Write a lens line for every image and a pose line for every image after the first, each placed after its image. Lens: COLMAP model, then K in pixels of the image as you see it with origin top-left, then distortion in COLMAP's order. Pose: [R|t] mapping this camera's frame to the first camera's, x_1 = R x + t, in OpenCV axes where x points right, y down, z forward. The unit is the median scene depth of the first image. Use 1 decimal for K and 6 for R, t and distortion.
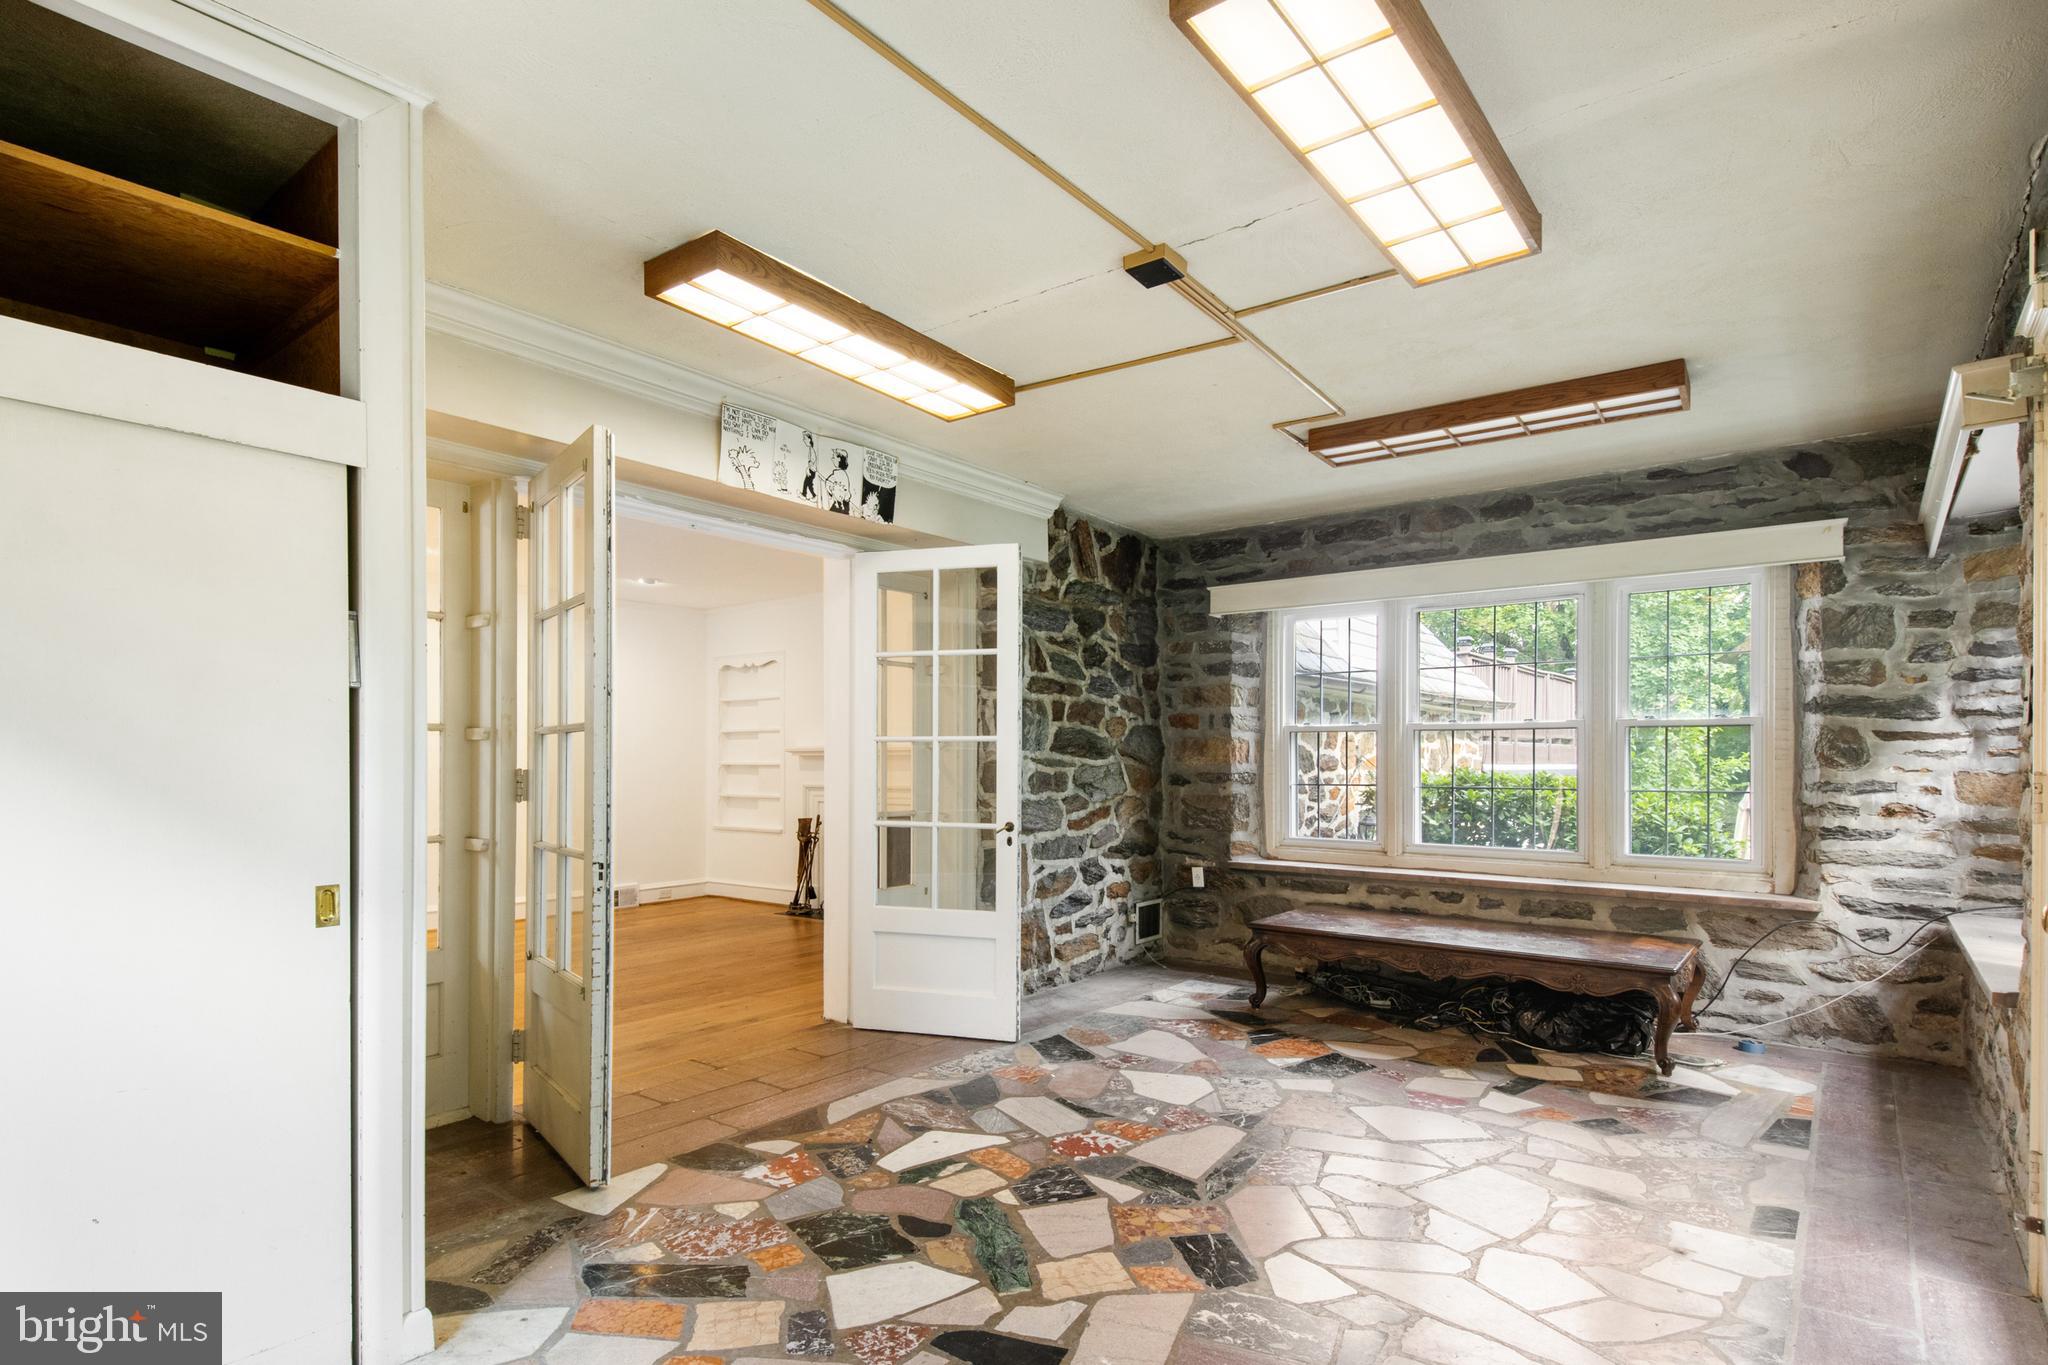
lens RADIAL K [[1062.6, 0, 1022.1], [0, 1062.6, 763.2], [0, 0, 1]] dist [0.057794, -0.026873]
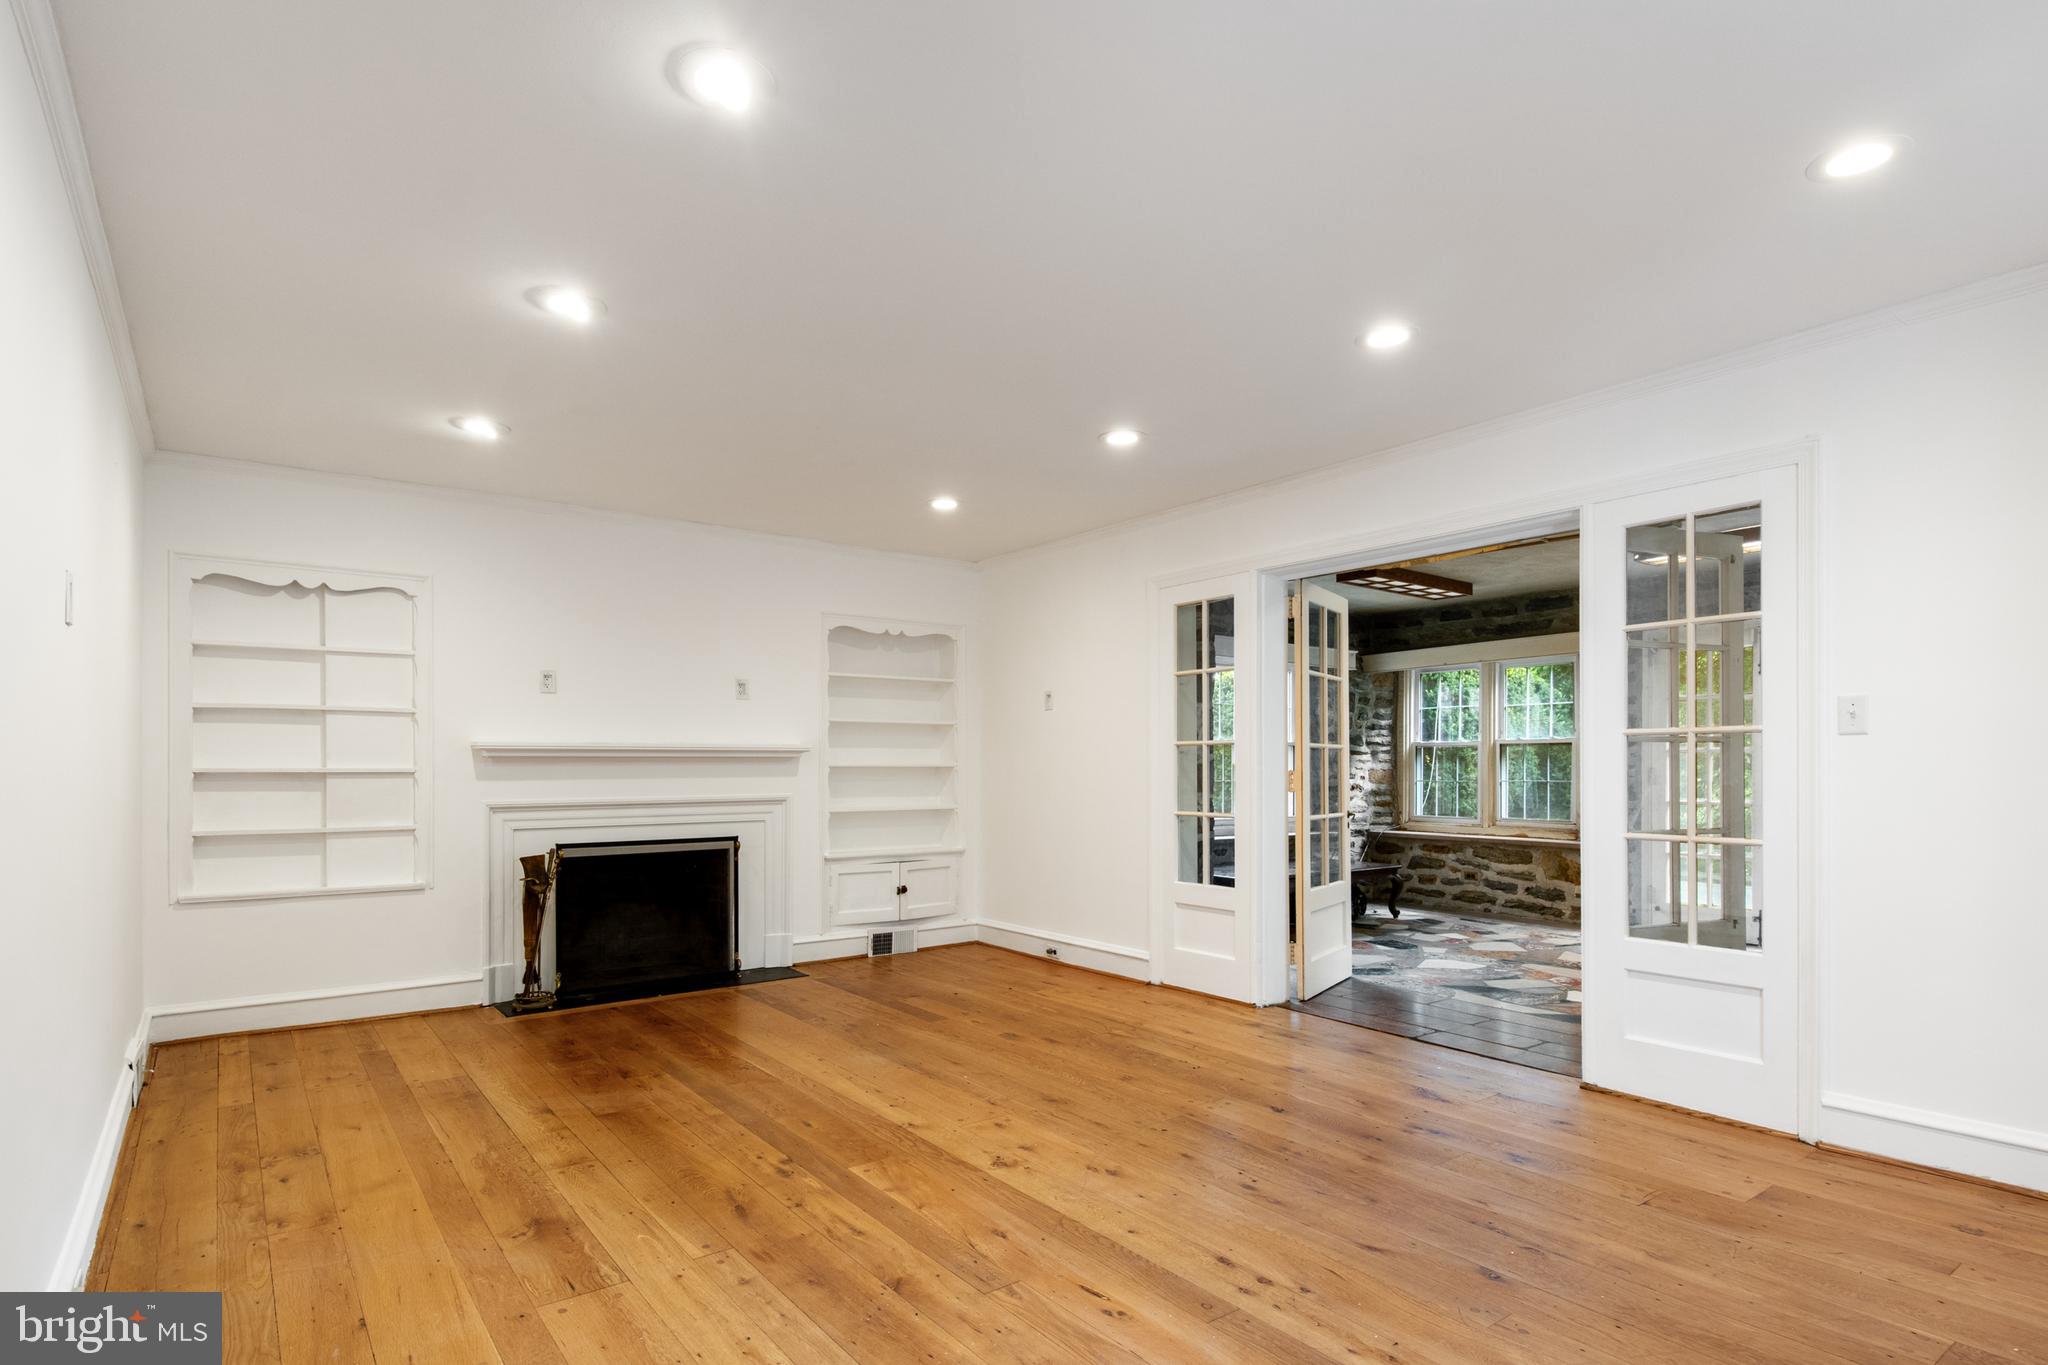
lens RADIAL K [[1062.6, 0, 1022.1], [0, 1062.6, 763.2], [0, 0, 1]] dist [0.057794, -0.026873]
pose [[0.277368, 0.002151, 0.960761, -2.000269], [0.003655, 0.999988, -0.003294, -0.000124], [-0.960757, 0.004426, 0.277357, 1.457221]]
